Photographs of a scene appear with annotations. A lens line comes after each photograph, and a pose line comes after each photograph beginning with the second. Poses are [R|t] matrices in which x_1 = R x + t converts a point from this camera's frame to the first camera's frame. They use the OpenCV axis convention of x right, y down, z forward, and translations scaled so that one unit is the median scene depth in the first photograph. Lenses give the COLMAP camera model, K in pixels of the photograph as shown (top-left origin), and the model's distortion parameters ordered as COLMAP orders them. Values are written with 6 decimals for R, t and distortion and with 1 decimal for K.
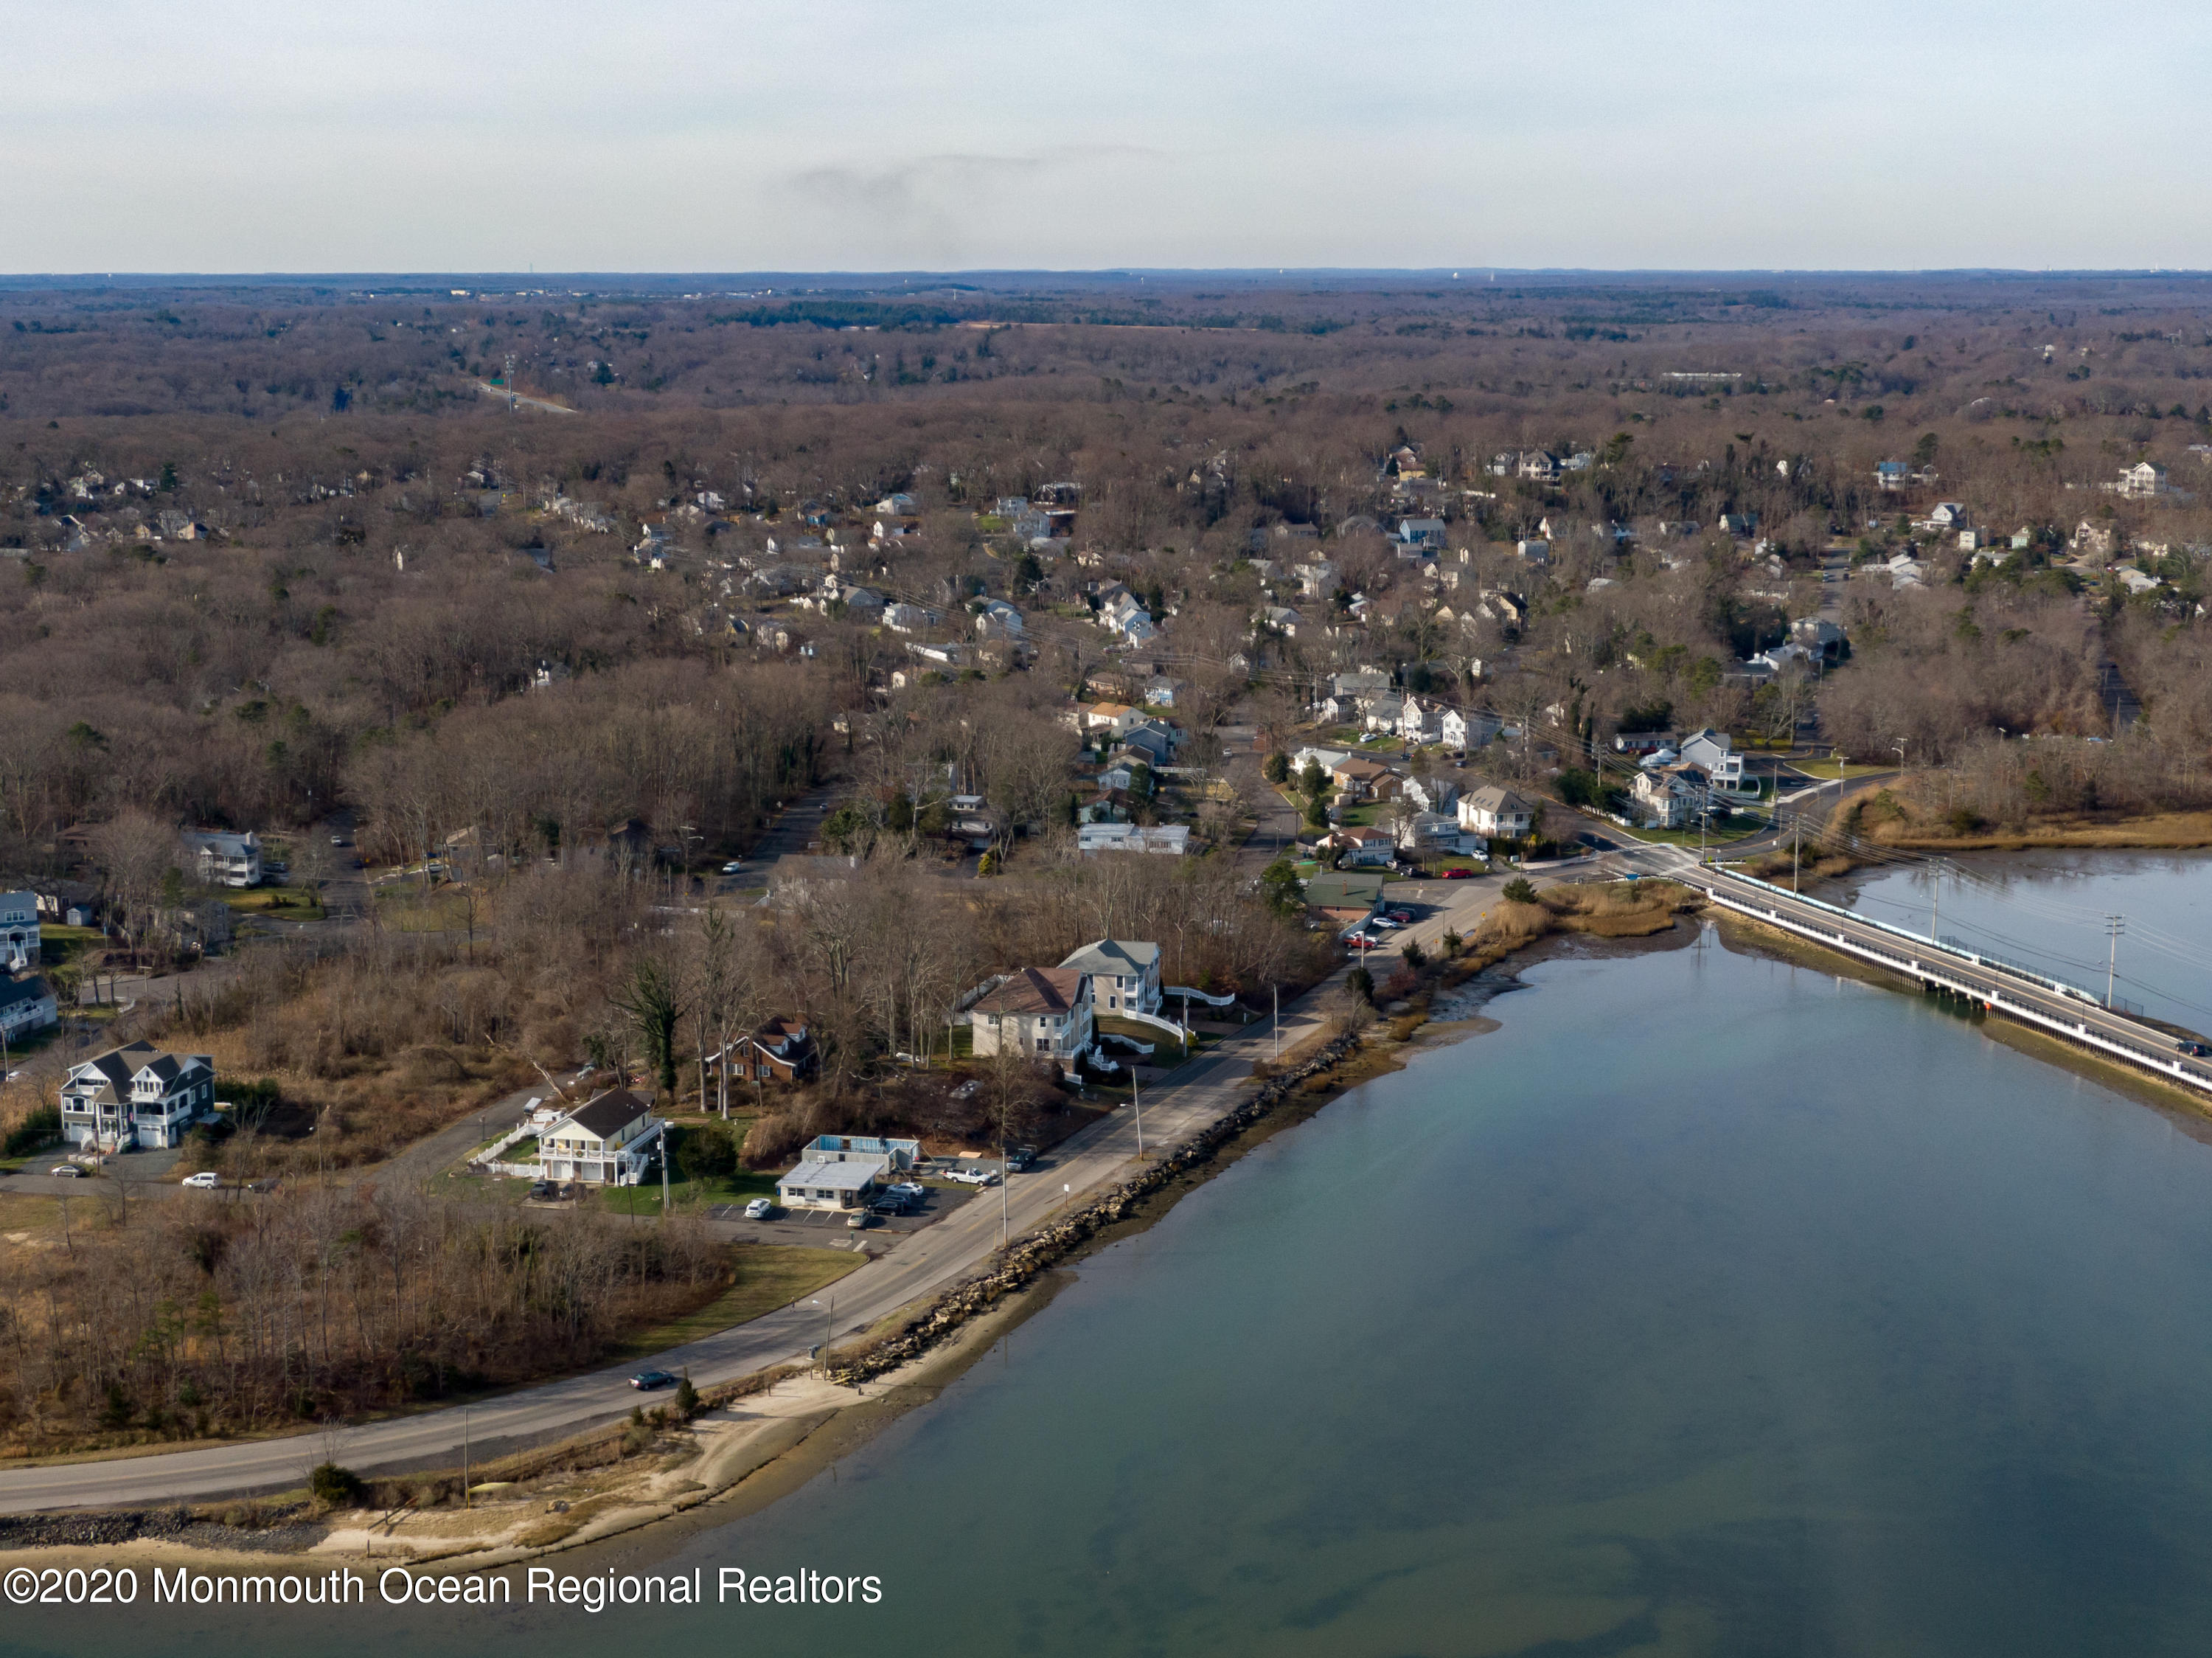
lens RADIAL K [[3269.8, 0, 999.5], [0, 3269.8, 836.9], [0, 0, 1]] dist [0.044458, -0.266745]
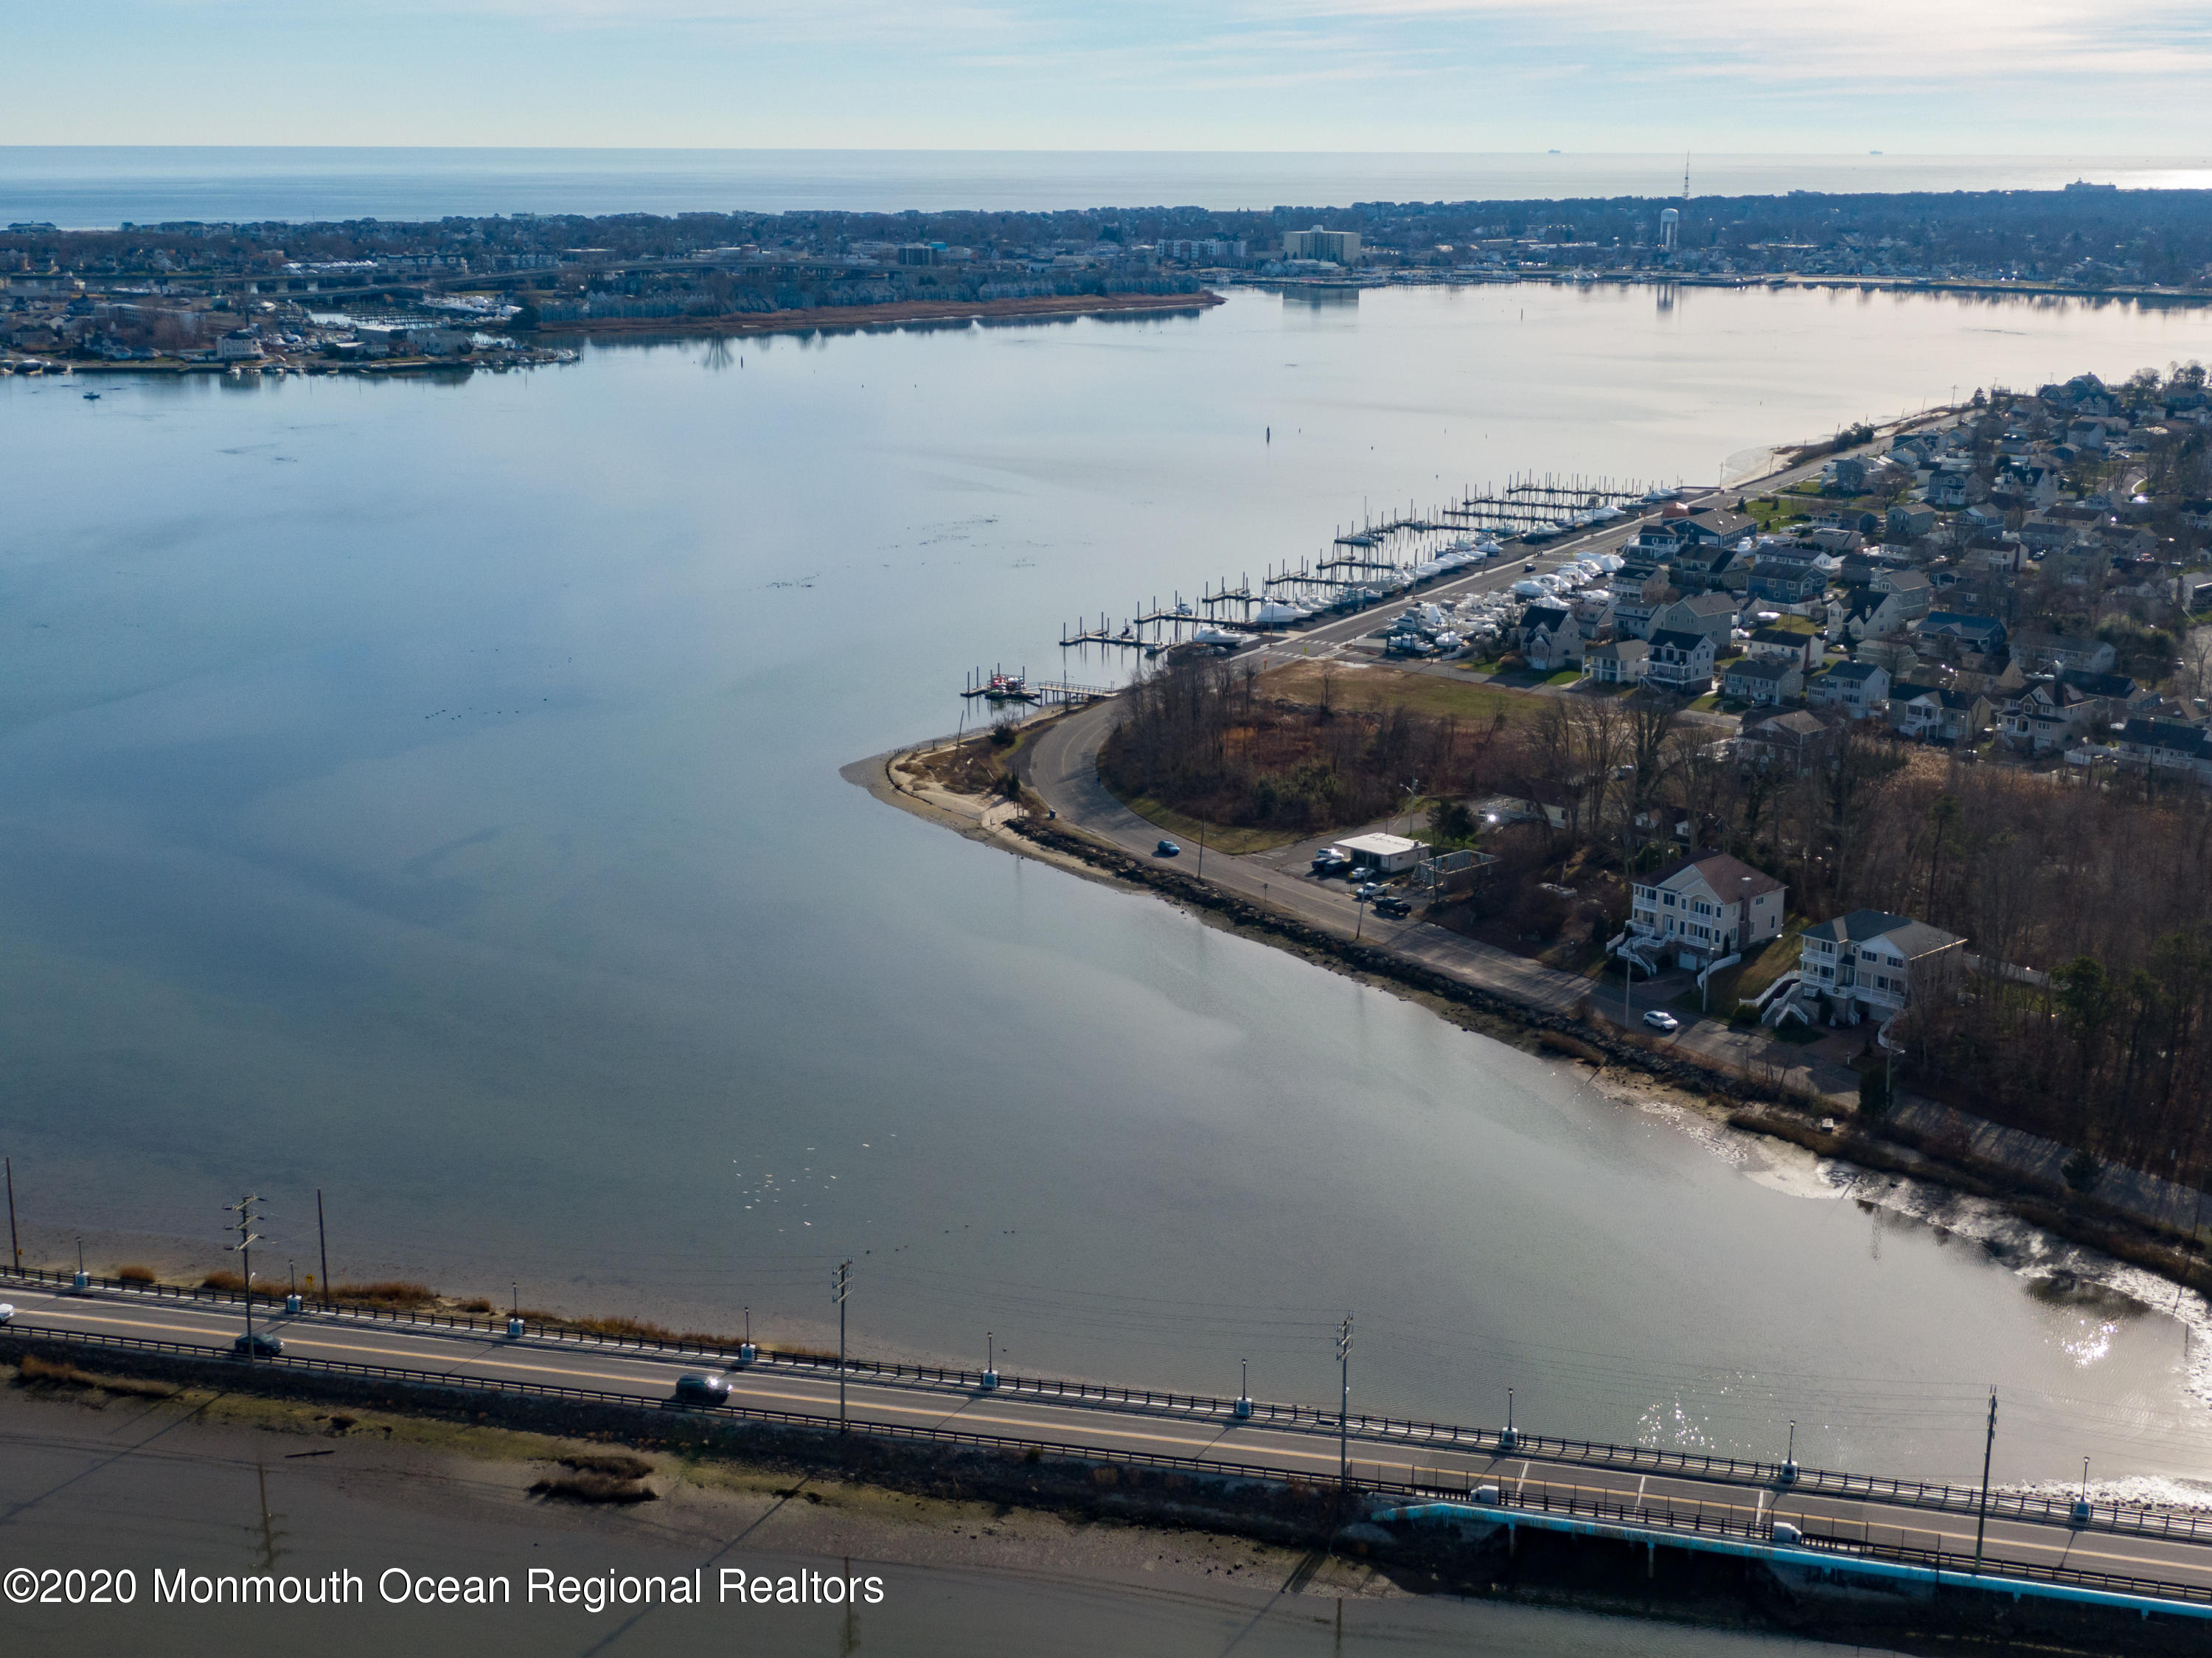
lens RADIAL K [[2863.2, 0, 1111.6], [0, 2863.2, 823.5], [0, 0, 1]] dist [0.075946, -0.297849]
pose [[-0.524247, 0.196394, -0.828610, 0.894592], [-0.156199, 0.934356, 0.320283, -0.232839], [0.837118, 0.297336, -0.459157, 1.418655]]
